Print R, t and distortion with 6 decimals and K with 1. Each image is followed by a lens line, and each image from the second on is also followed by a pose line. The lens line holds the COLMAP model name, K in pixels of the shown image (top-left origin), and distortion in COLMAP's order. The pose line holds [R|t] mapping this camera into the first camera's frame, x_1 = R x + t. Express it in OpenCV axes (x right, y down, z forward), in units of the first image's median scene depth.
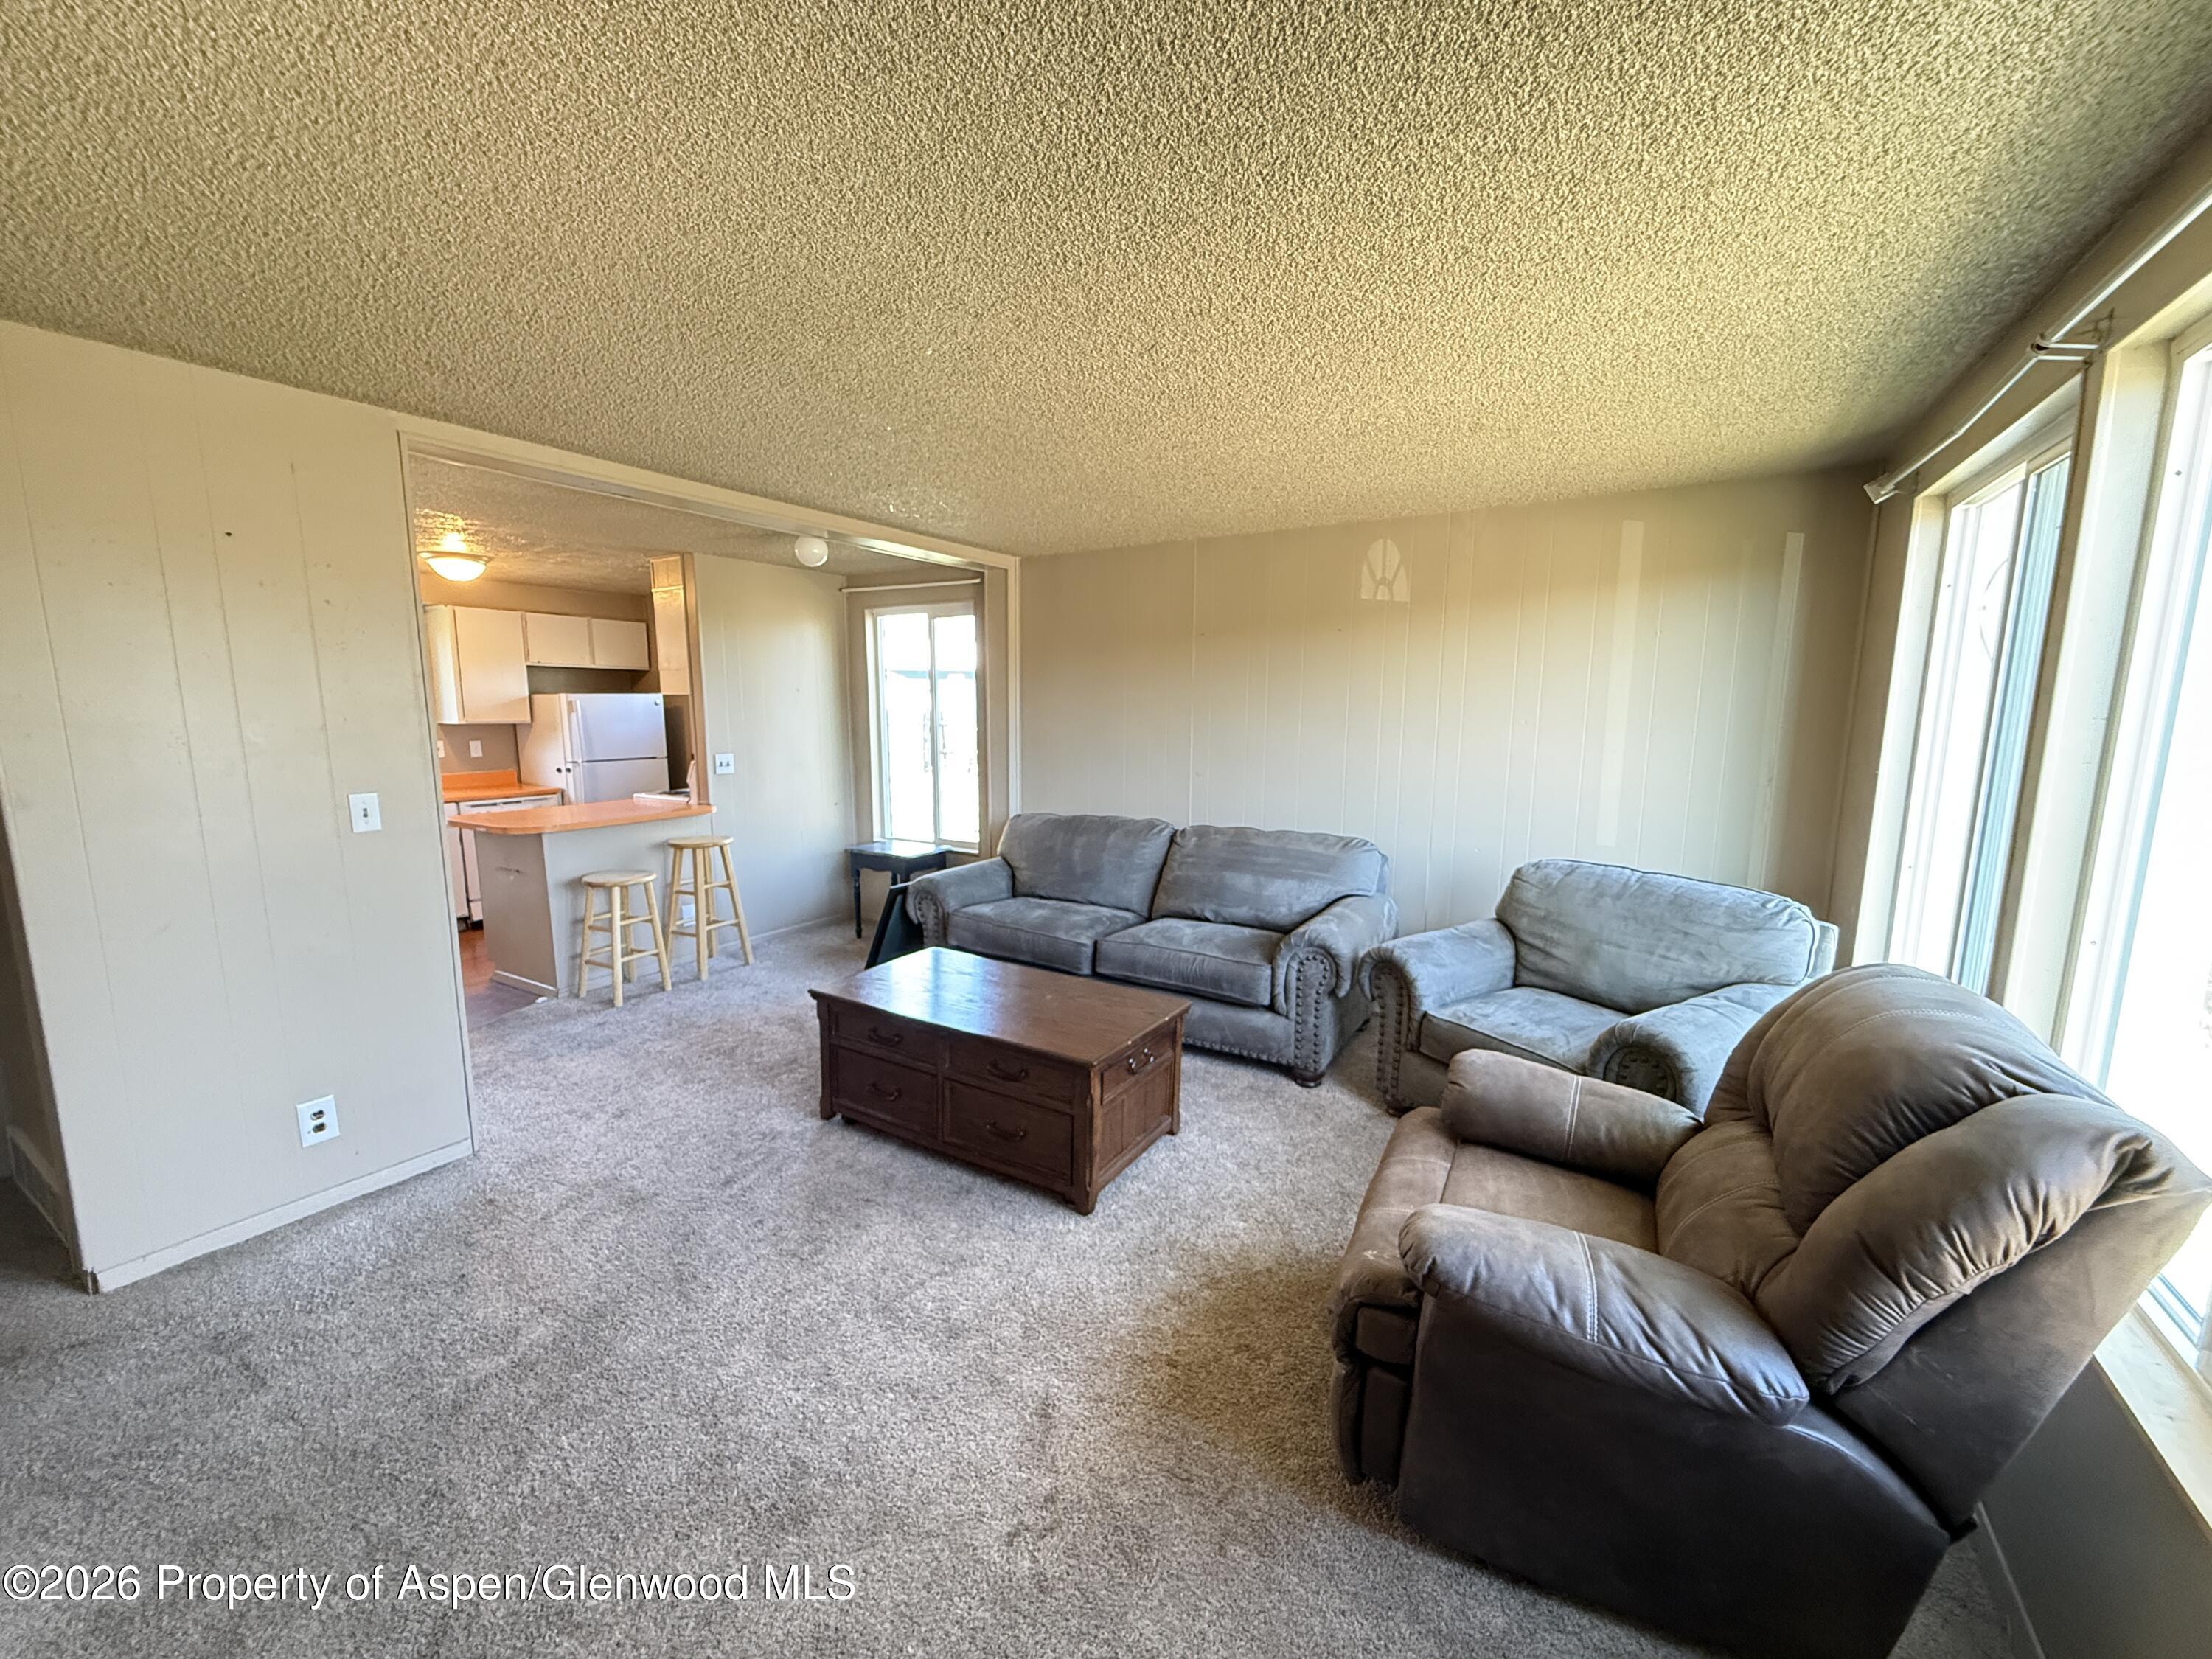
lens RADIAL K [[886.2, 0, 1106.1], [0, 886.2, 832.0], [0, 0, 1]] dist [-0.000445, 0.000014]
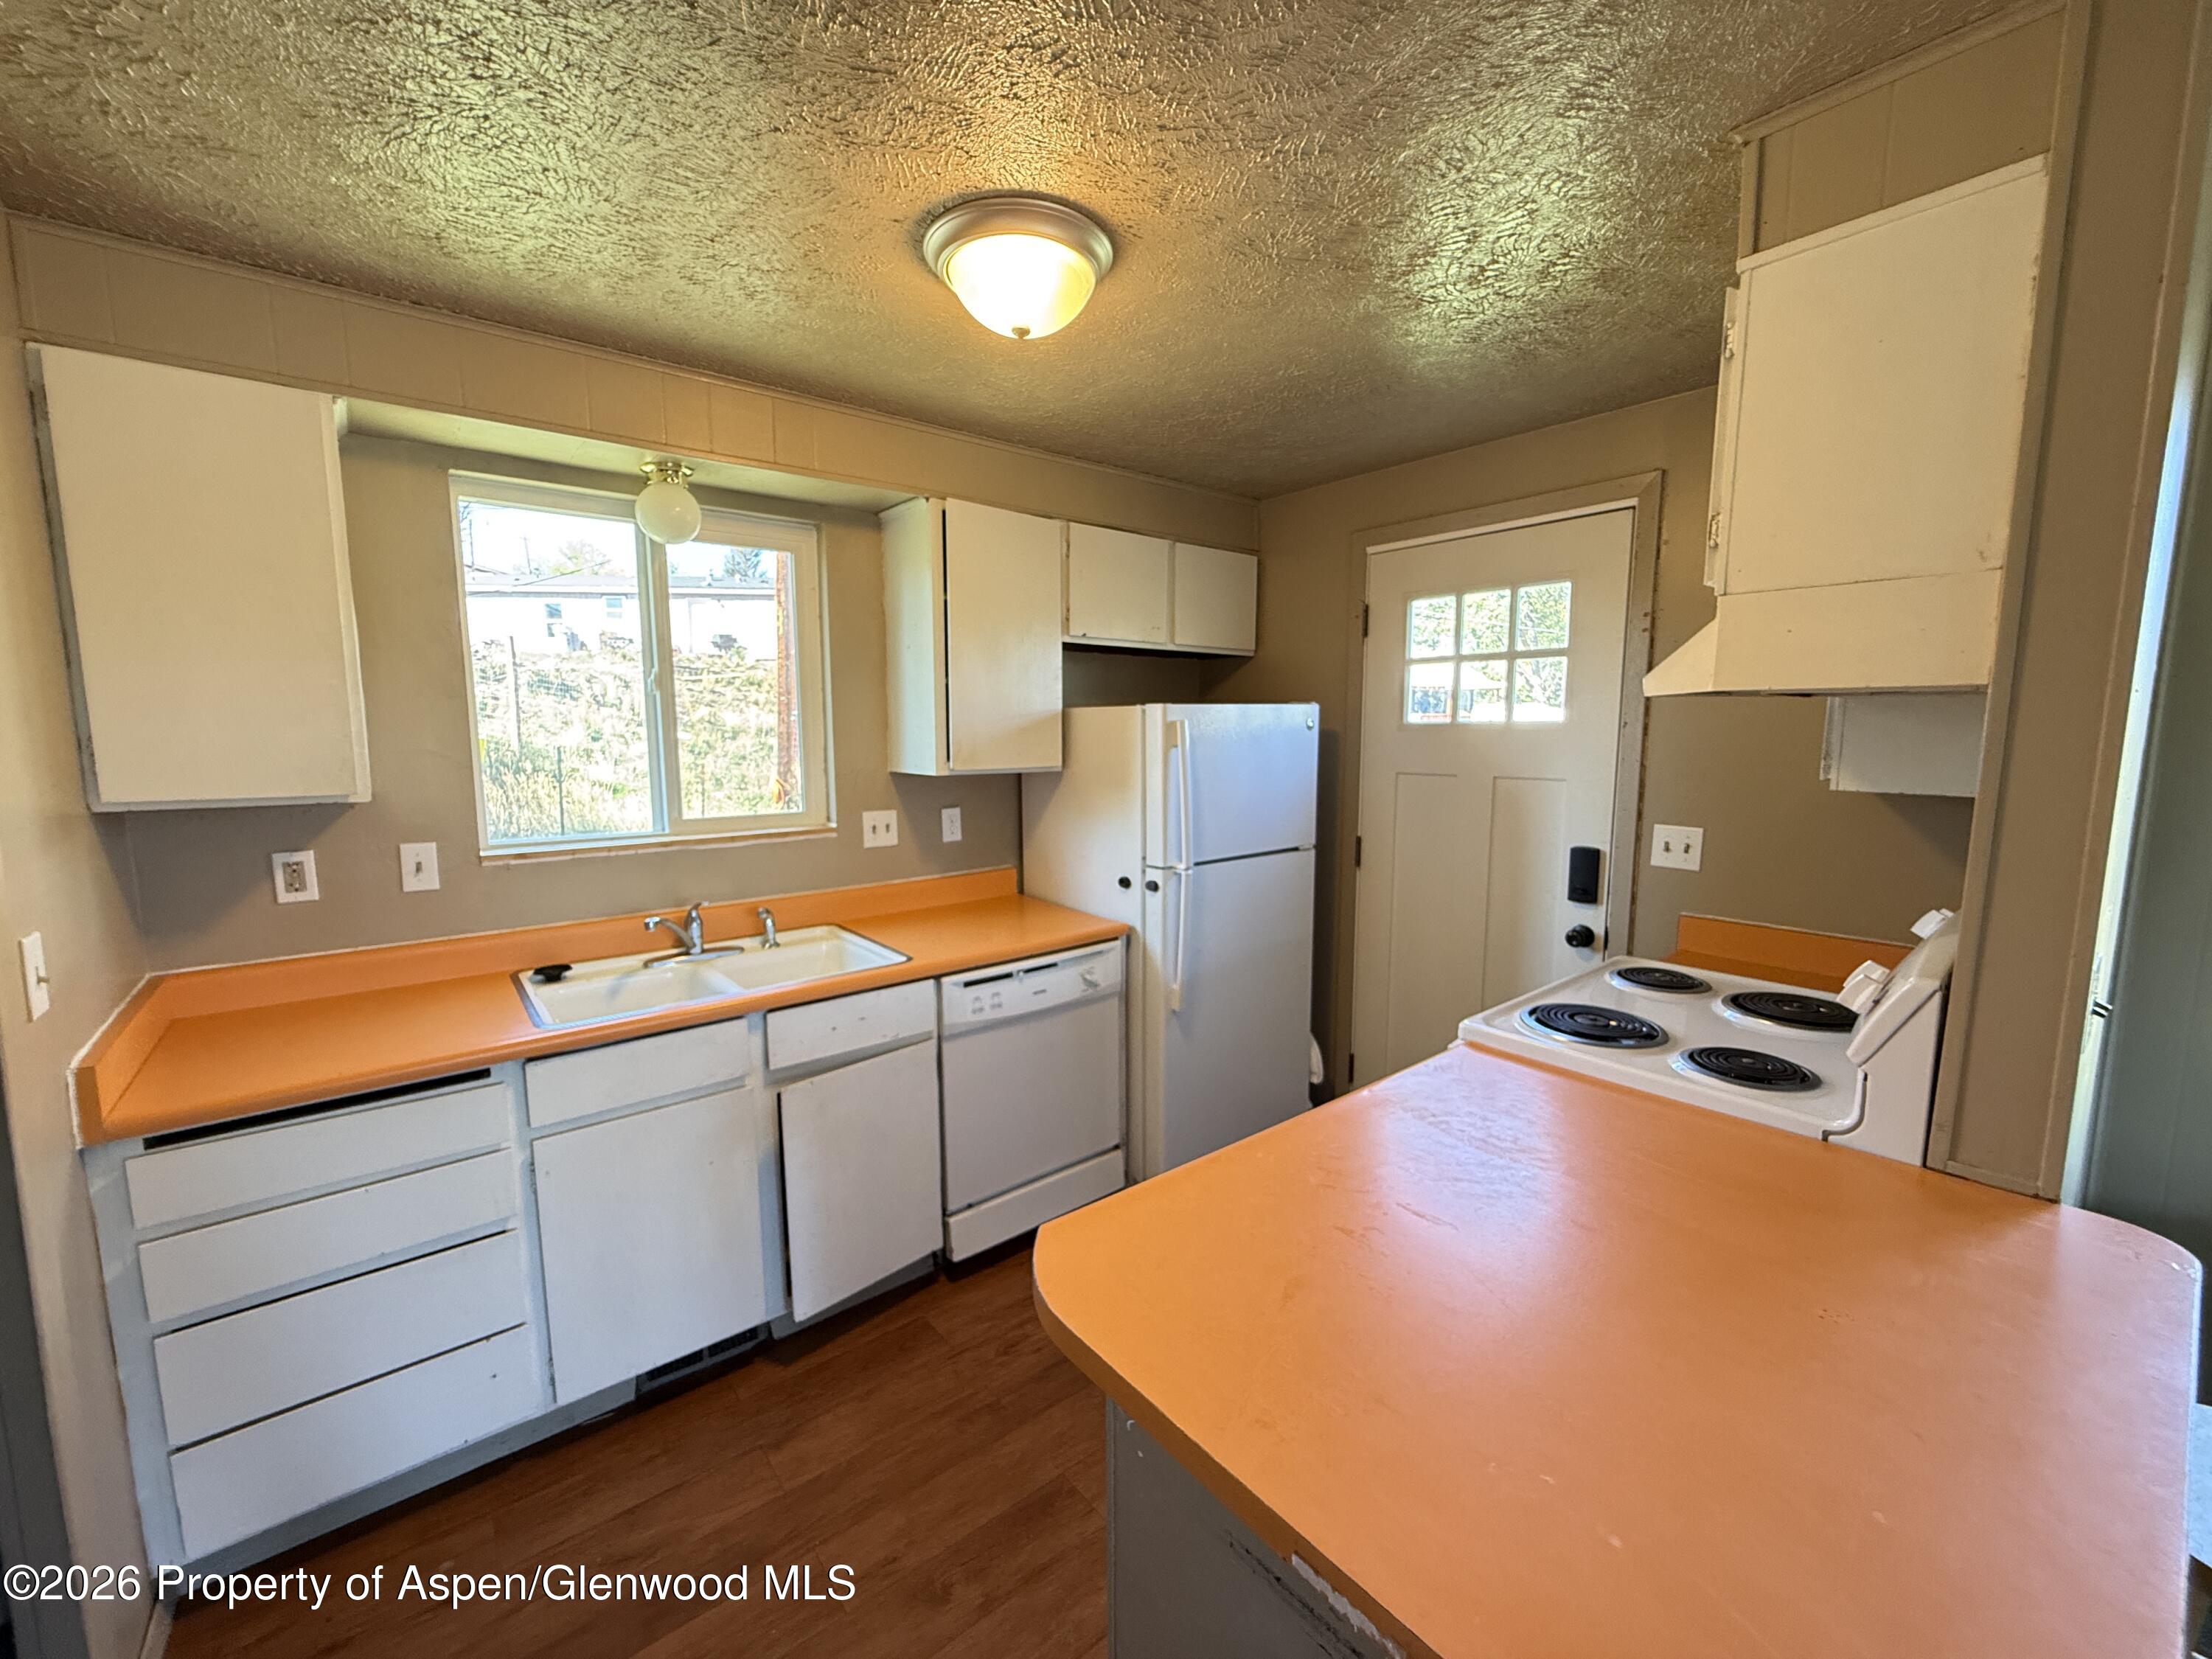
lens RADIAL K [[886.2, 0, 1102.0], [0, 886.2, 829.7], [0, 0, 1]] dist [-0.000445, 0.000014]
pose [[0.946247, 0.033397, -0.321717, -0.491092], [-0.041834, 0.998937, -0.019345, -0.086678], [0.320729, 0.031764, 0.946638, 0.590153]]
